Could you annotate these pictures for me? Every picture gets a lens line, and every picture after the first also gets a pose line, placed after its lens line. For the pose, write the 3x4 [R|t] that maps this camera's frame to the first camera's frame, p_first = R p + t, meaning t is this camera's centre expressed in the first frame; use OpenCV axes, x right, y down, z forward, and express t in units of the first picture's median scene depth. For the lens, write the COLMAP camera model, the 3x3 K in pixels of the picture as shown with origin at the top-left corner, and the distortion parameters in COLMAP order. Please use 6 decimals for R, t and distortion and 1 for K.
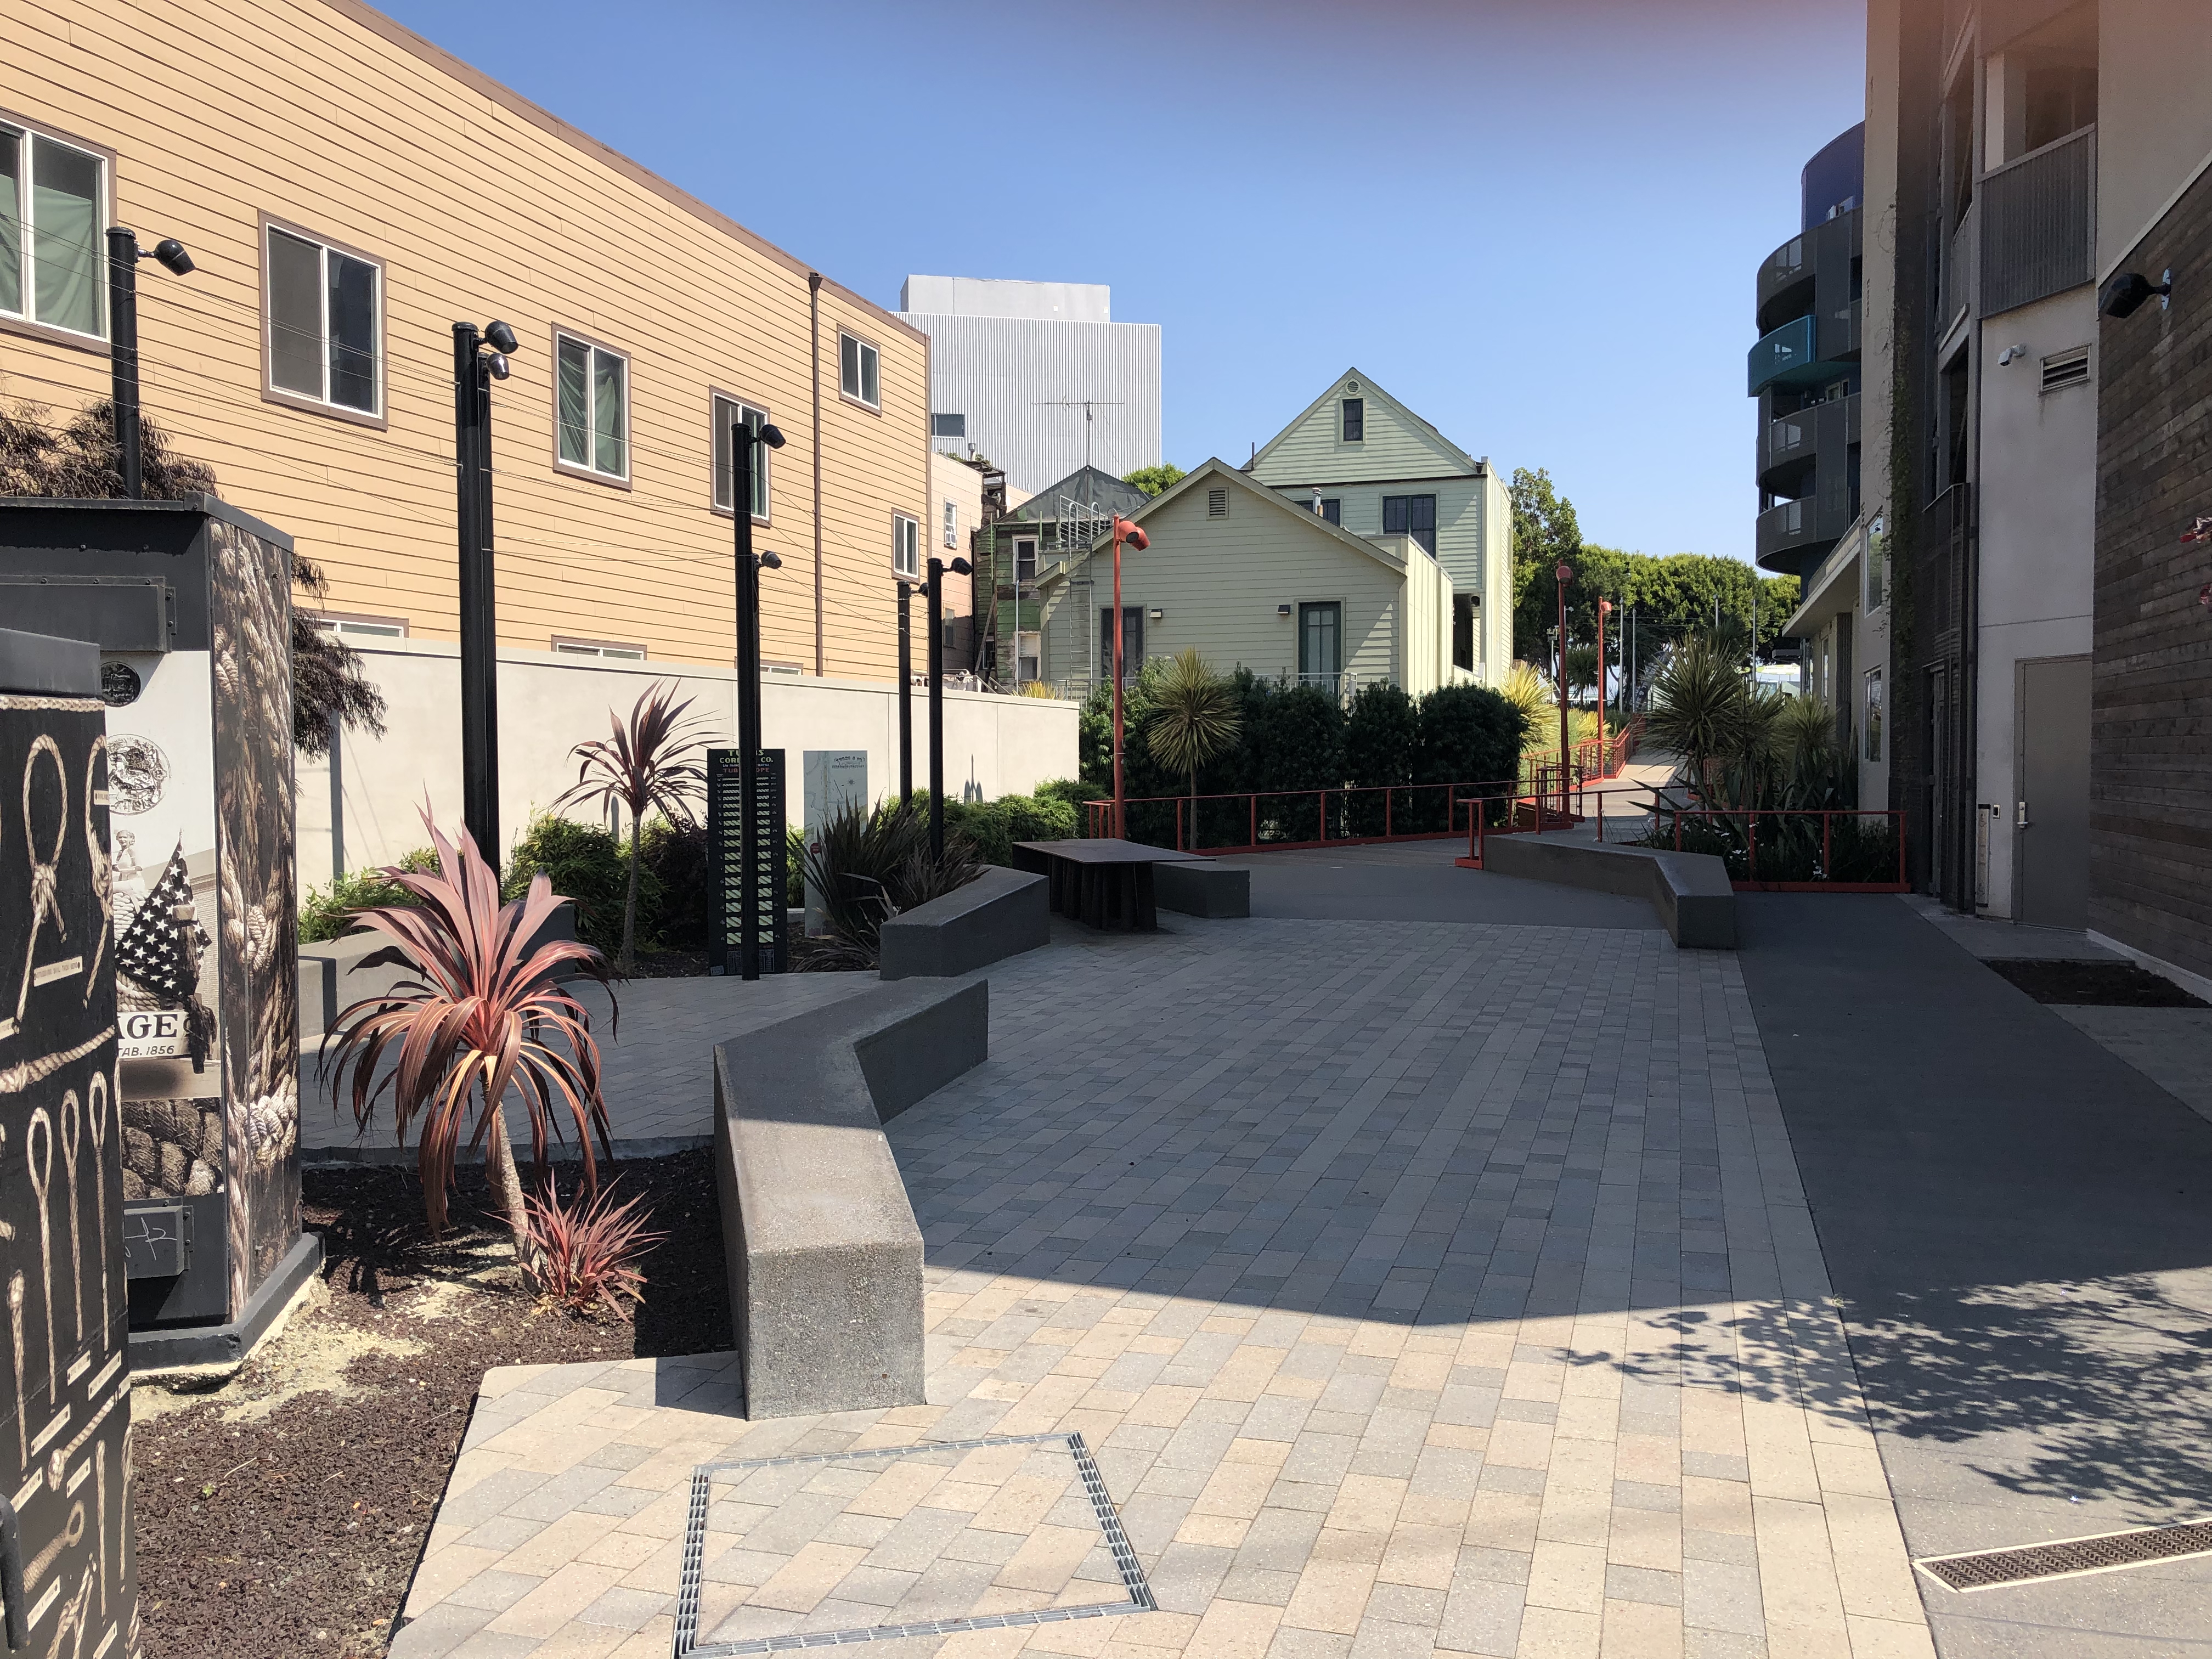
lens RADIAL K [[1852.5, 0, 1098.3], [0, 1852.5, 822.4], [0, 0, 1]] dist [0.067158, -0.016862]
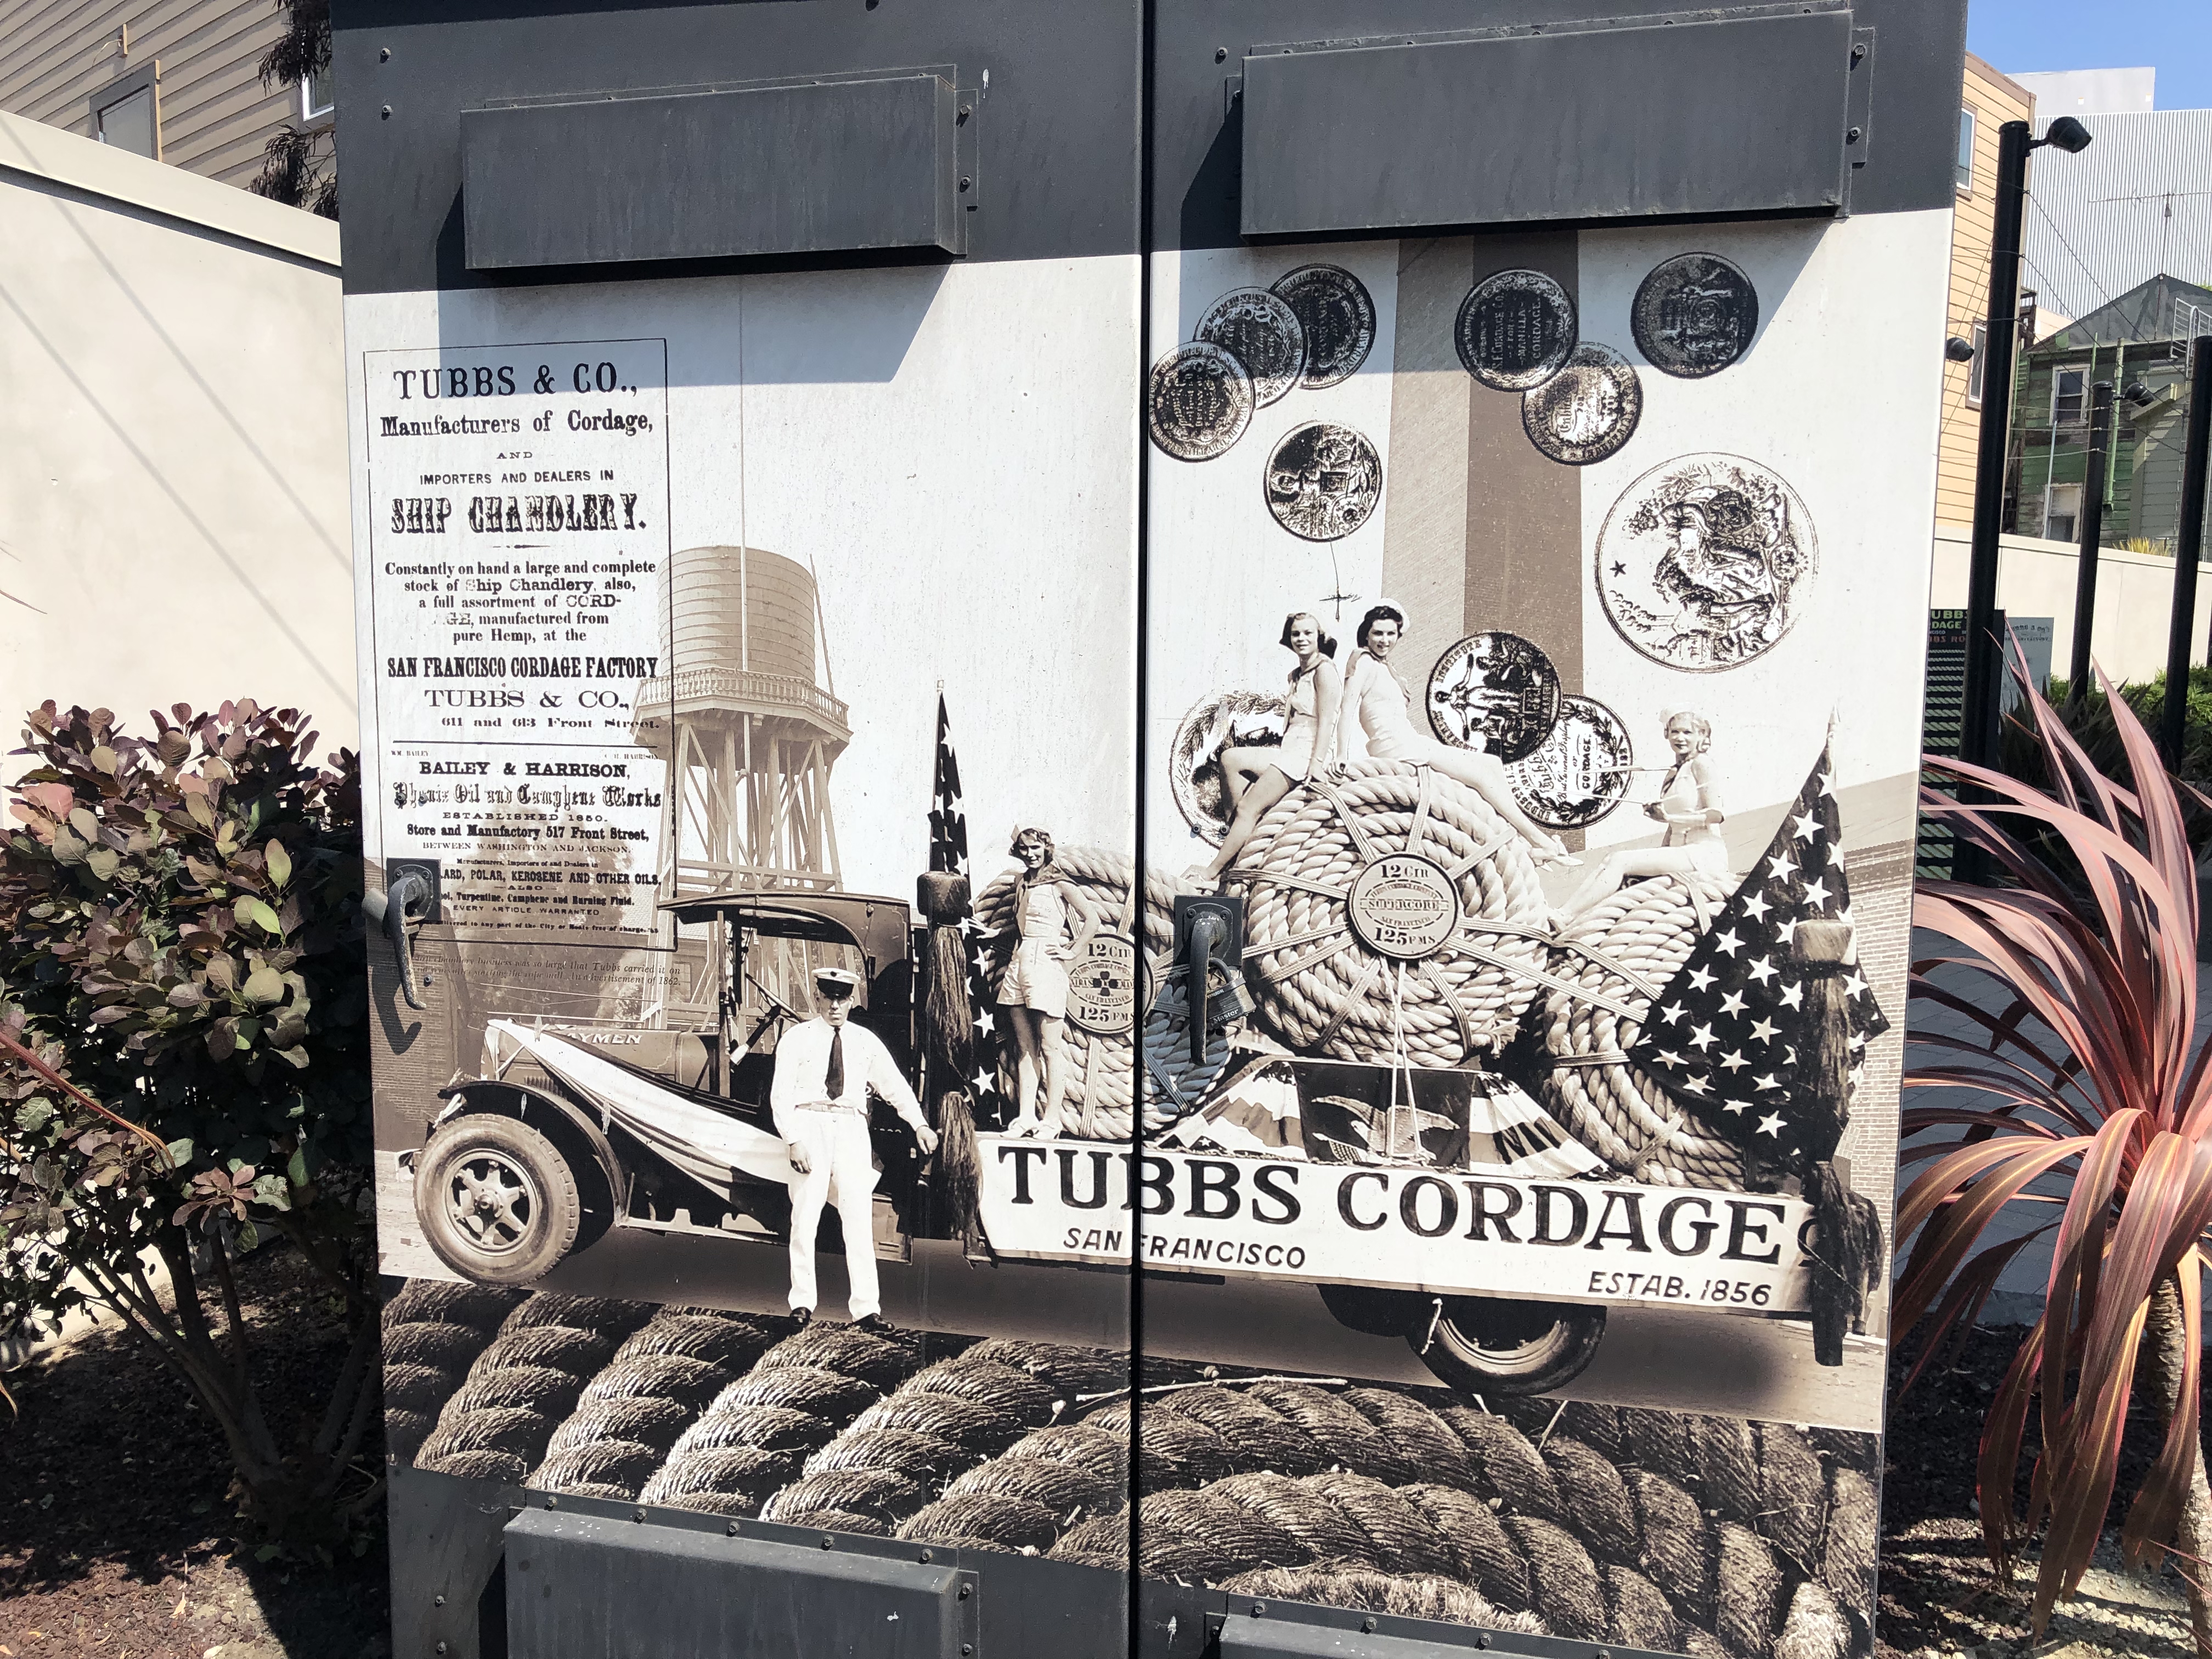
lens RADIAL K [[1852.5, 0, 1105.4], [0, 1852.5, 832.9], [0, 0, 1]] dist [0.067158, -0.016862]
pose [[0.894018, 0.064159, -0.443414, -0.450118], [-0.032761, 0.996406, 0.078120, 0.002599], [0.446832, -0.055314, 0.892906, 0.608942]]
